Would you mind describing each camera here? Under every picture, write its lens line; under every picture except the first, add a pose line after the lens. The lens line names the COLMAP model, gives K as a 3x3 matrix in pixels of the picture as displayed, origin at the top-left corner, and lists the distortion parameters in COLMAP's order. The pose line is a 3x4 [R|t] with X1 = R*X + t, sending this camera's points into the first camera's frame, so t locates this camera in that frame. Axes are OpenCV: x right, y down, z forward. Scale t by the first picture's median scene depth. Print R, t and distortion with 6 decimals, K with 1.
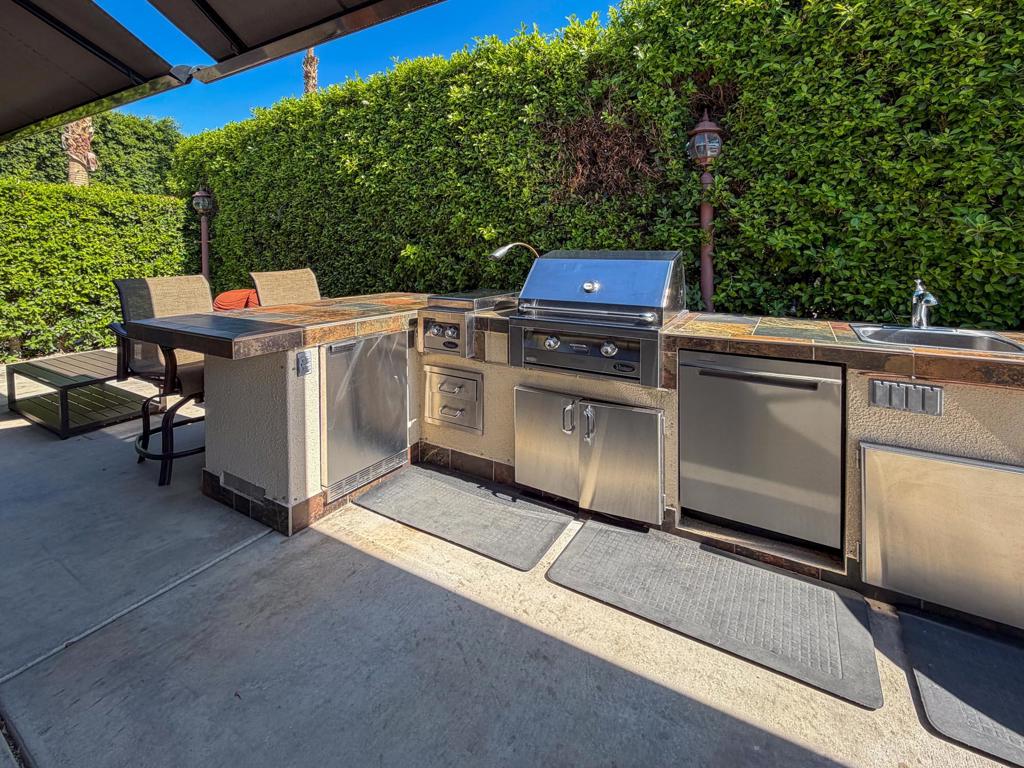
lens RADIAL K [[447.3, 0, 508.7], [0, 447.3, 303.8], [0, 0, 1]] dist [0.001573, 0.000100]
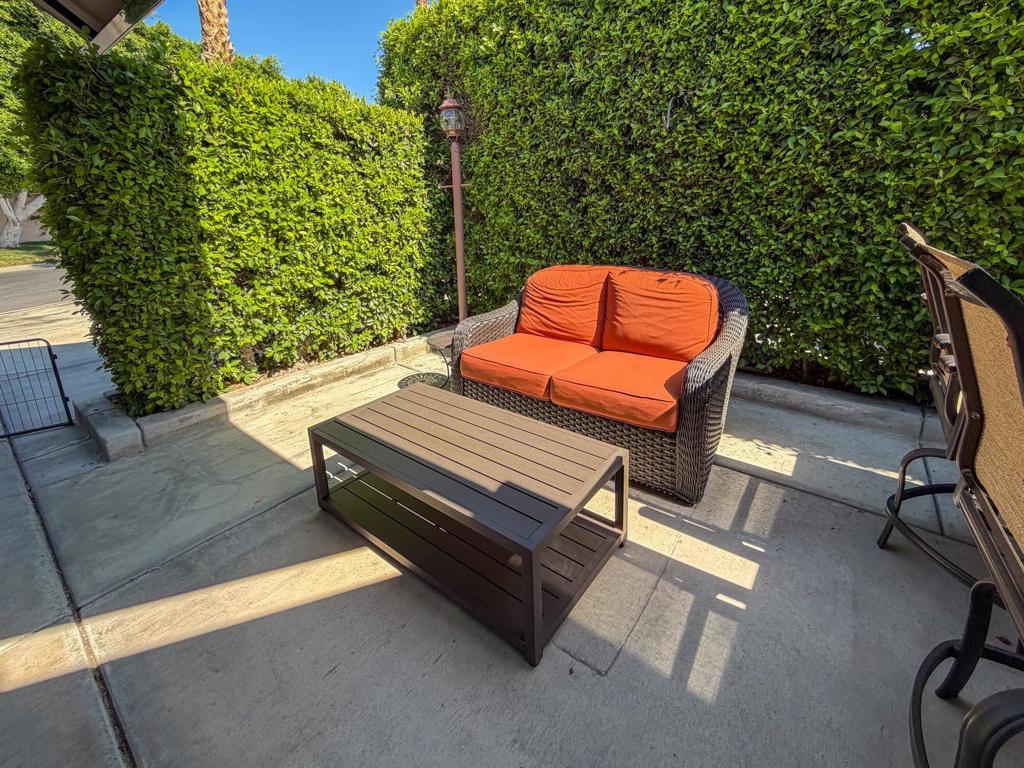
lens RADIAL K [[414.9, 0, 468.1], [0, 414.9, 355.5], [0, 0, 1]] dist [-0.000976, 0.000189]
pose [[0.987605, 0.034512, -0.153118, -0.690121], [-0.001855, 0.978025, 0.208478, -0.030698], [0.156948, -0.205610, 0.965967, 0.464839]]
